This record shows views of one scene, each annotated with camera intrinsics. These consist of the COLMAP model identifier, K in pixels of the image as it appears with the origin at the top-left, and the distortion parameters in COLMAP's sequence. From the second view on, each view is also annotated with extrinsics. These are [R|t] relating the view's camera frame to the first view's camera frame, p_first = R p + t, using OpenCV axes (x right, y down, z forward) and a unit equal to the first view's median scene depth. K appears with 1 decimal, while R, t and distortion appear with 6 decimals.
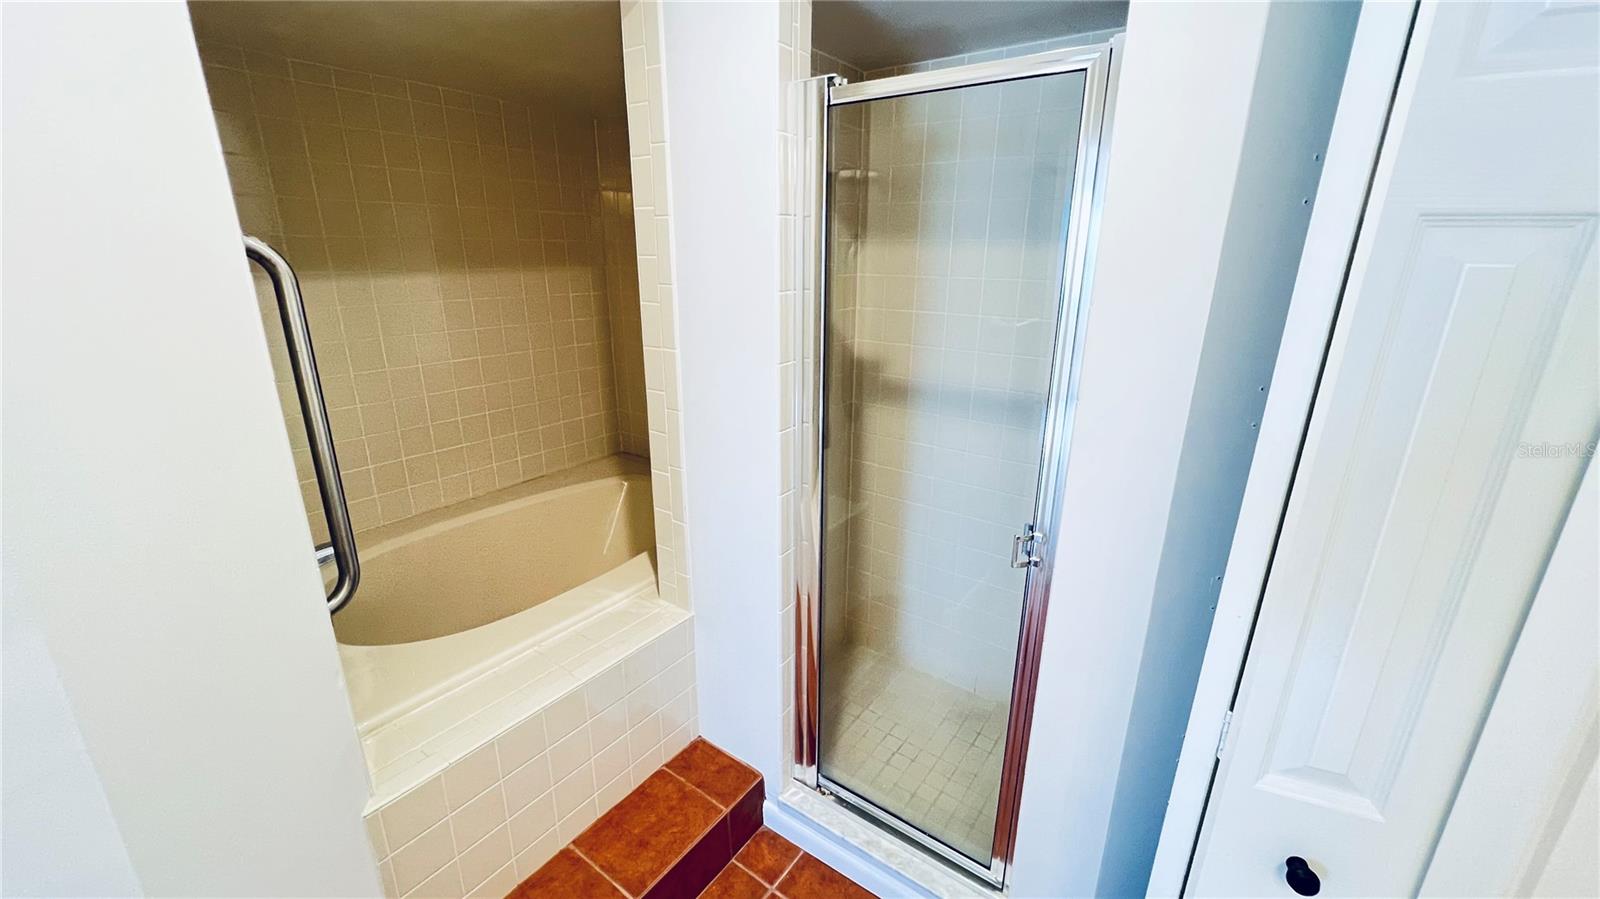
lens RADIAL K [[636.1, 0, 799.1], [0, 636.1, 448.4], [0, 0, 1]] dist [-0.002341, 0.000698]
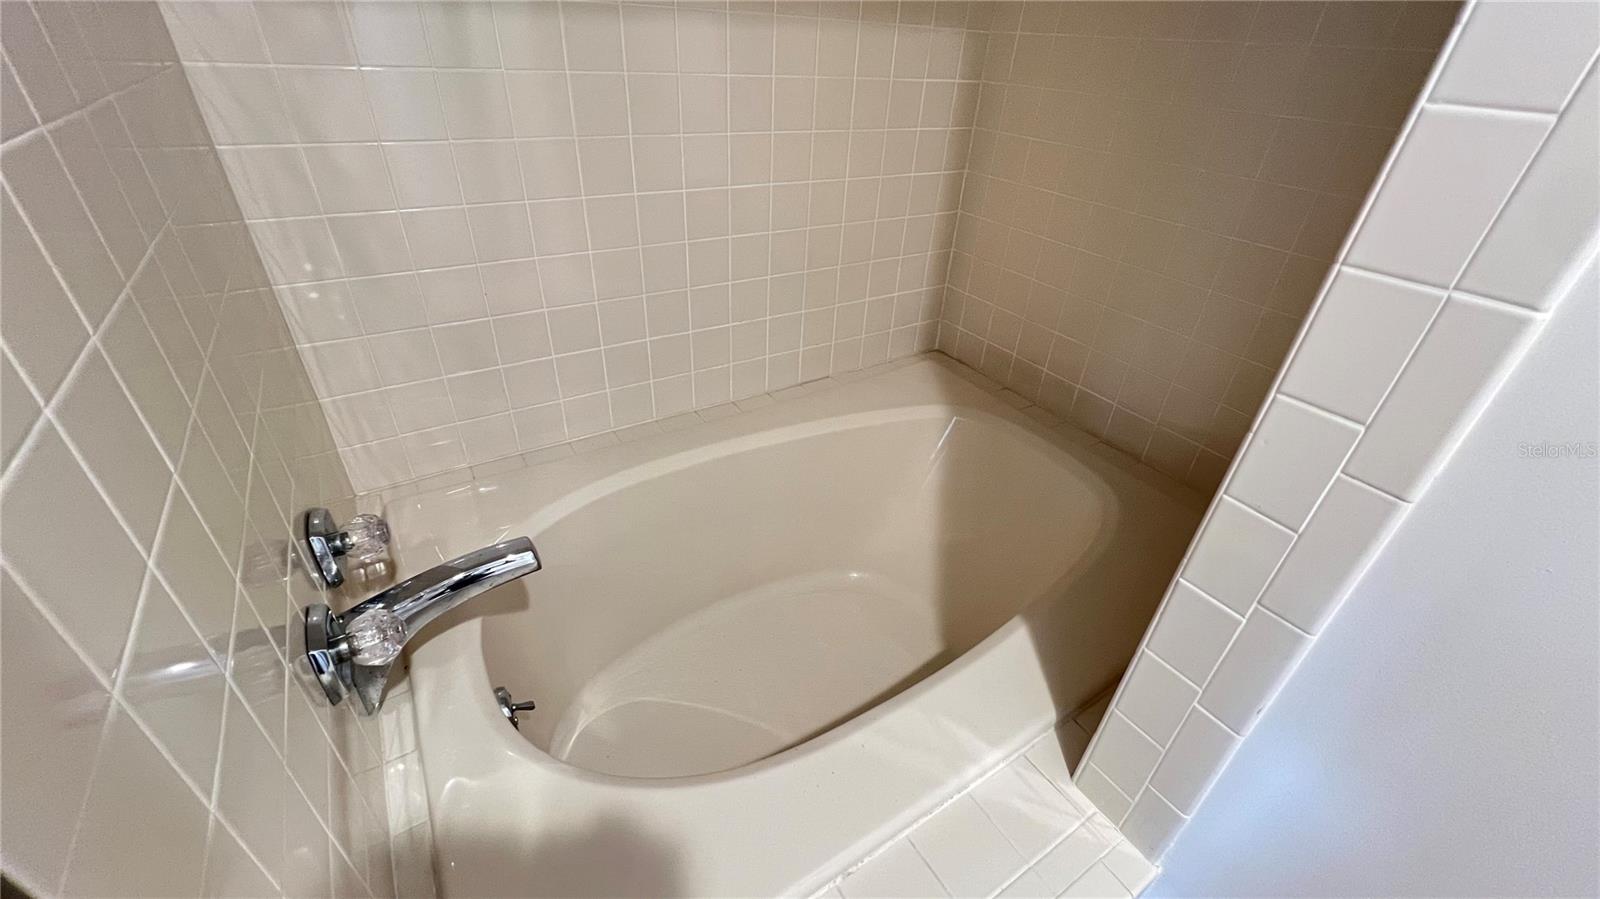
lens RADIAL K [[636.1, 0, 798.9], [0, 636.1, 449.8], [0, 0, 1]] dist [-0.002341, 0.000698]
pose [[0.924333, 0.237264, -0.298856, -0.206490], [-0.154474, 0.948810, 0.275494, -0.063298], [0.348922, -0.208482, 0.913668, 0.345379]]
